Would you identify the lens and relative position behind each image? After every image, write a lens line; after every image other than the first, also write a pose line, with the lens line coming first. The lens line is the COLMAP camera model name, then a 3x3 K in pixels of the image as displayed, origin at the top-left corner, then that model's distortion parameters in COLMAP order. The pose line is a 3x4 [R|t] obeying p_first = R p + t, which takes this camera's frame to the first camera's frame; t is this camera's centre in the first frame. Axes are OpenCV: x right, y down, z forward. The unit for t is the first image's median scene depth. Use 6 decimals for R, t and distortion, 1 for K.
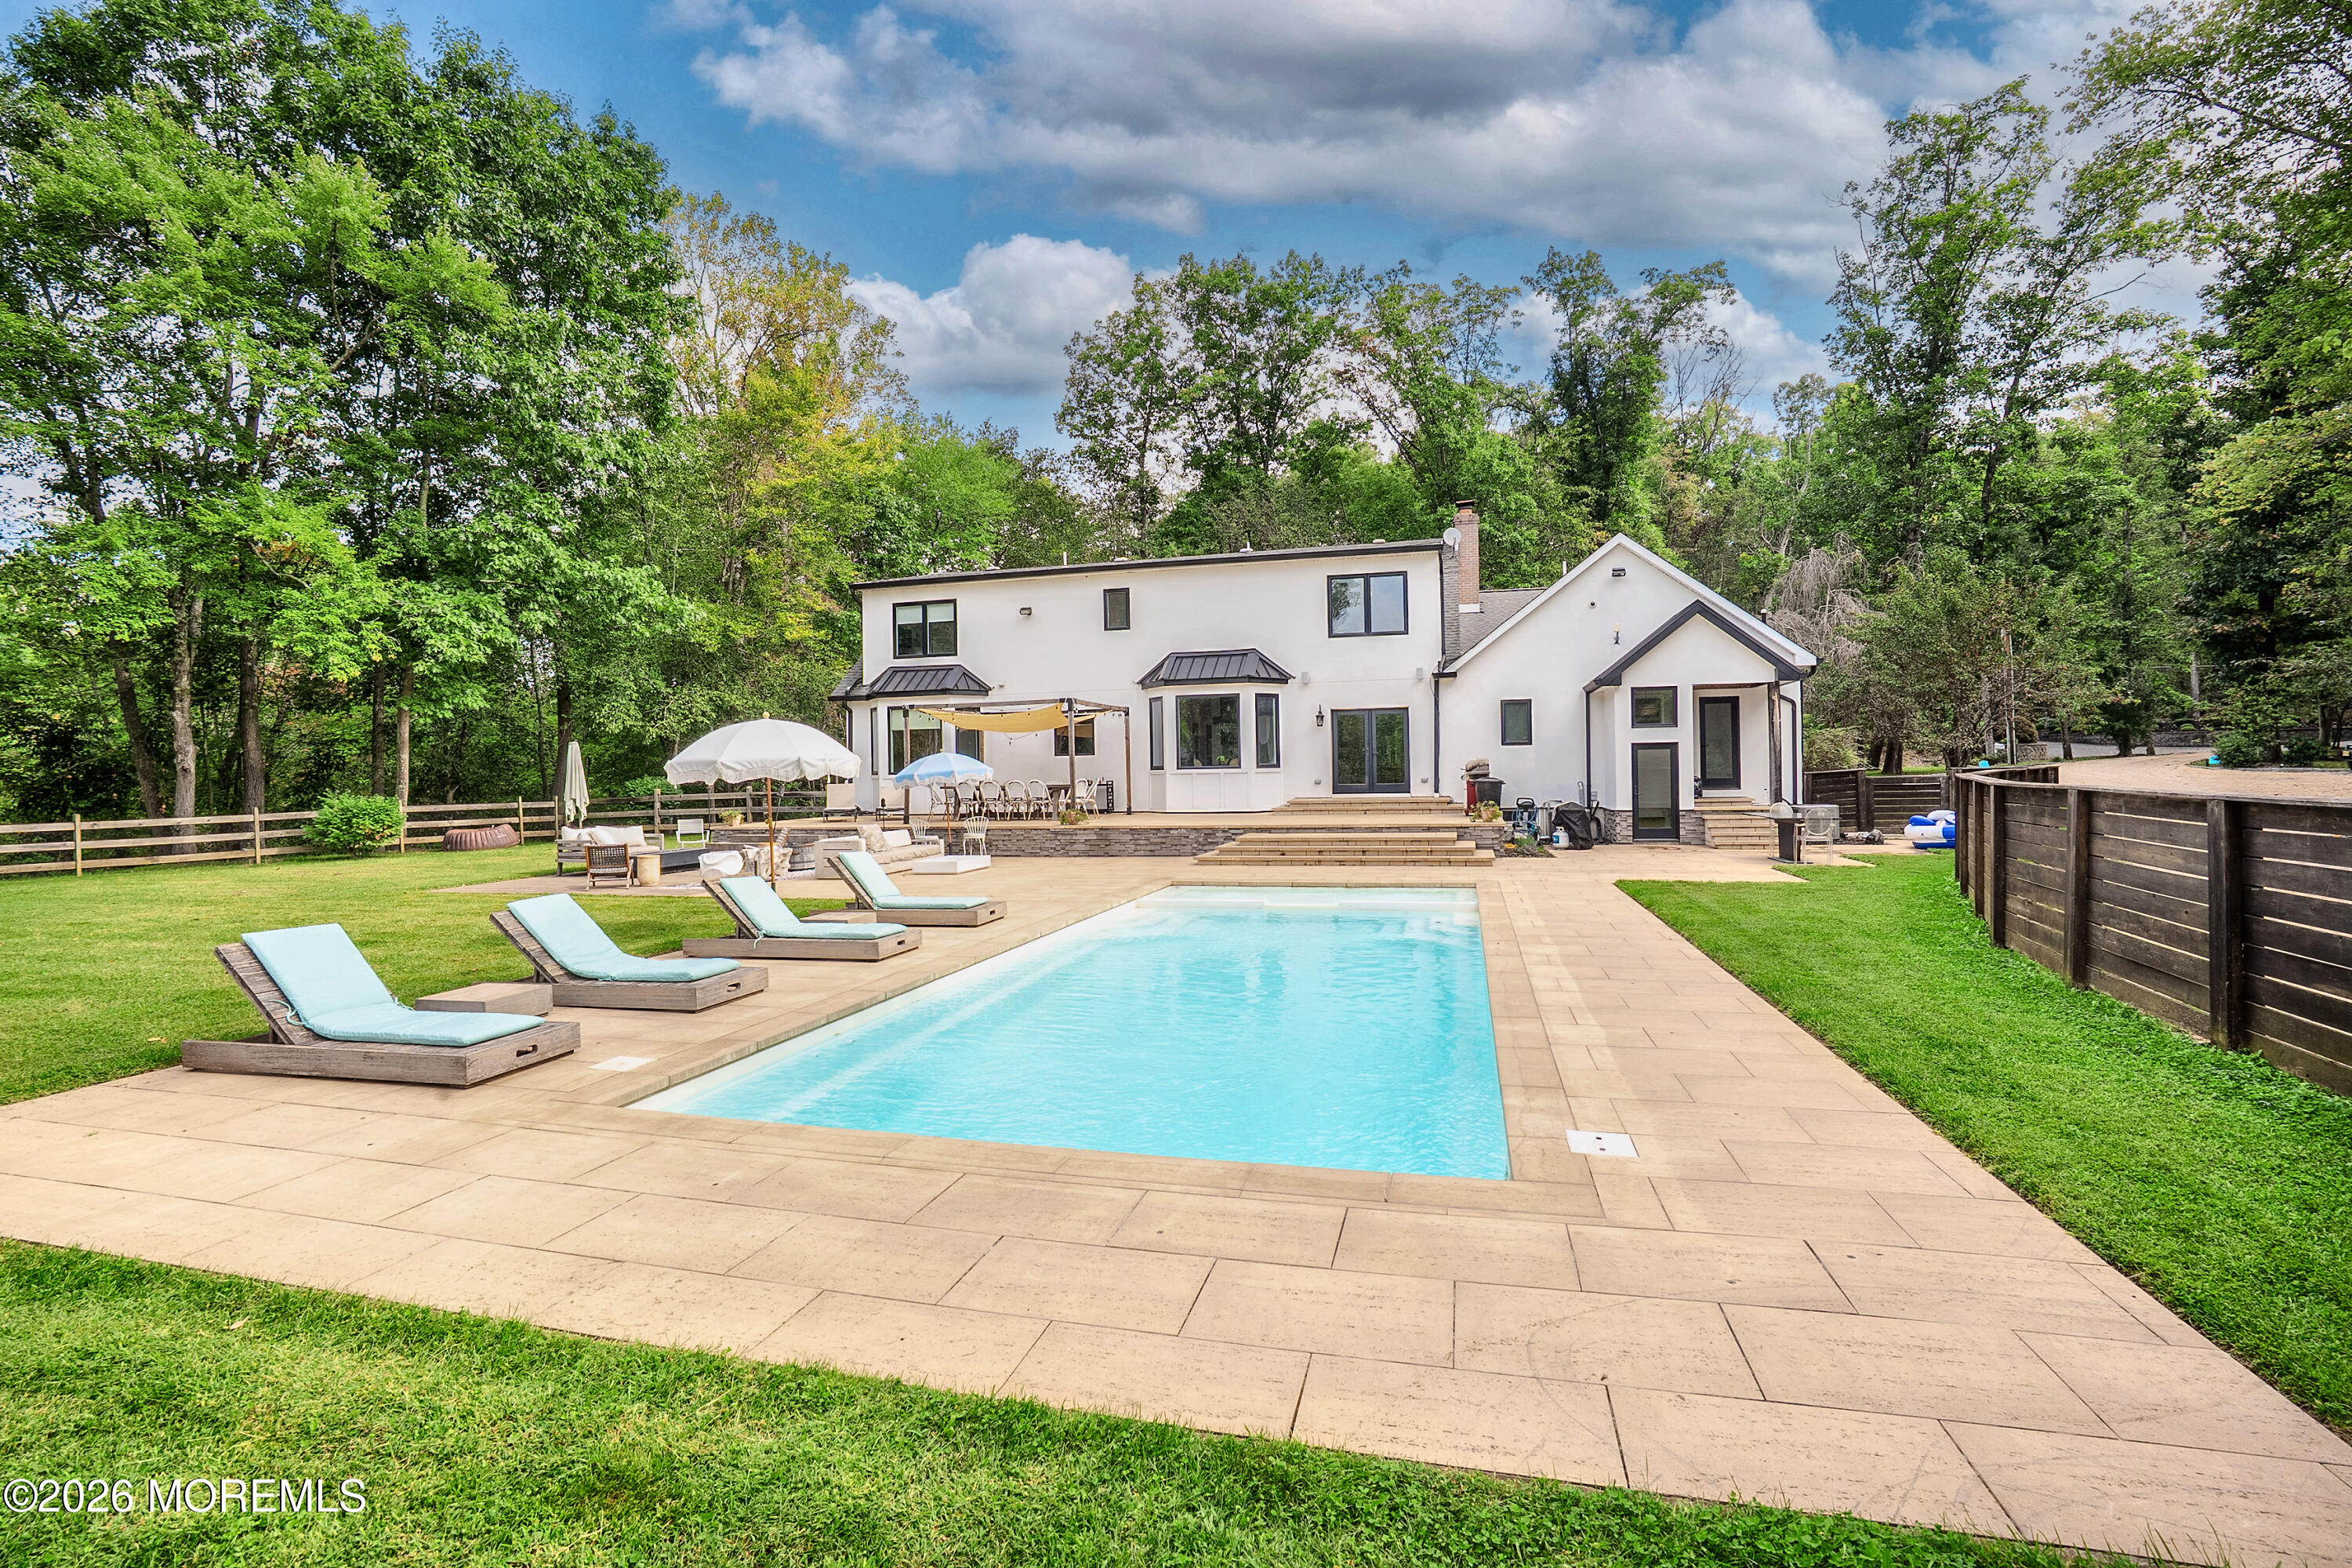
lens RADIAL K [[1080.1, 0, 1170.1], [0, 1080.1, 781.2], [0, 0, 1]] dist [-0.065373, 0.026920]
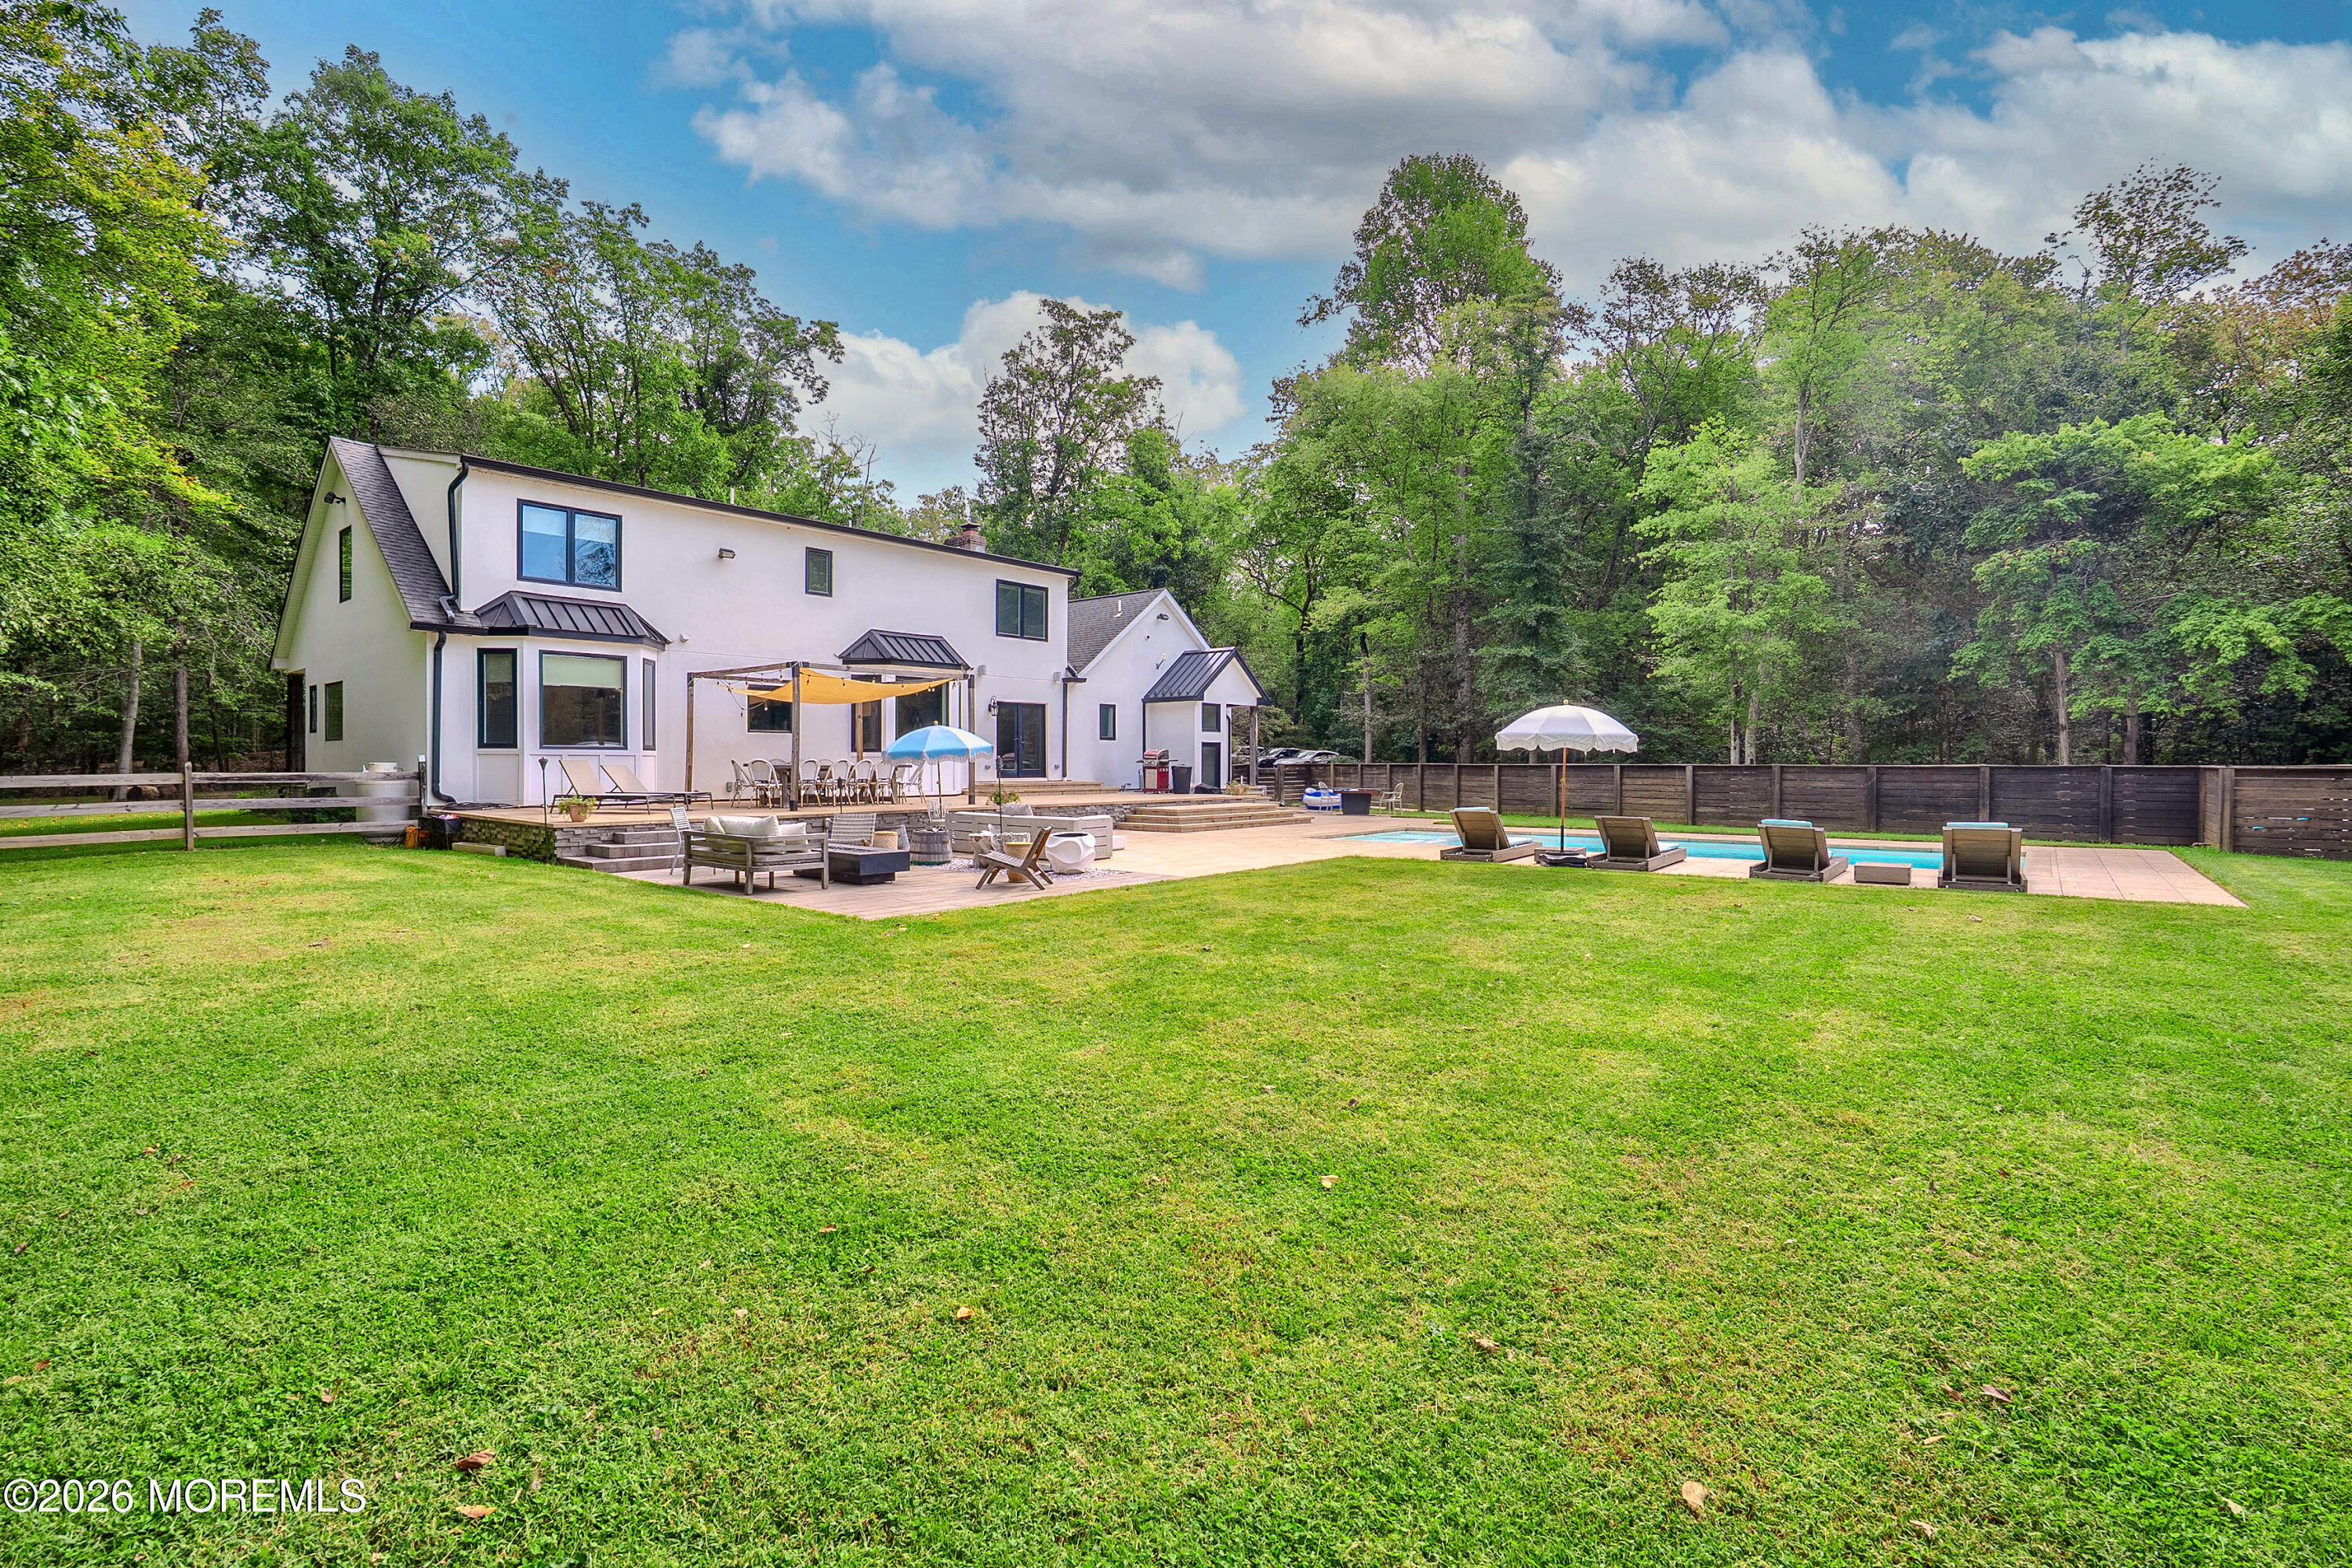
lens RADIAL K [[1080.1, 0, 1170.1], [0, 1080.1, 781.2], [0, 0, 1]] dist [-0.065373, 0.026920]
pose [[0.424681, 0.003243, 0.905337, -0.775182], [-0.002135, 0.999994, -0.002580, 0.017732], [-0.905340, -0.000837, 0.424686, 0.377046]]
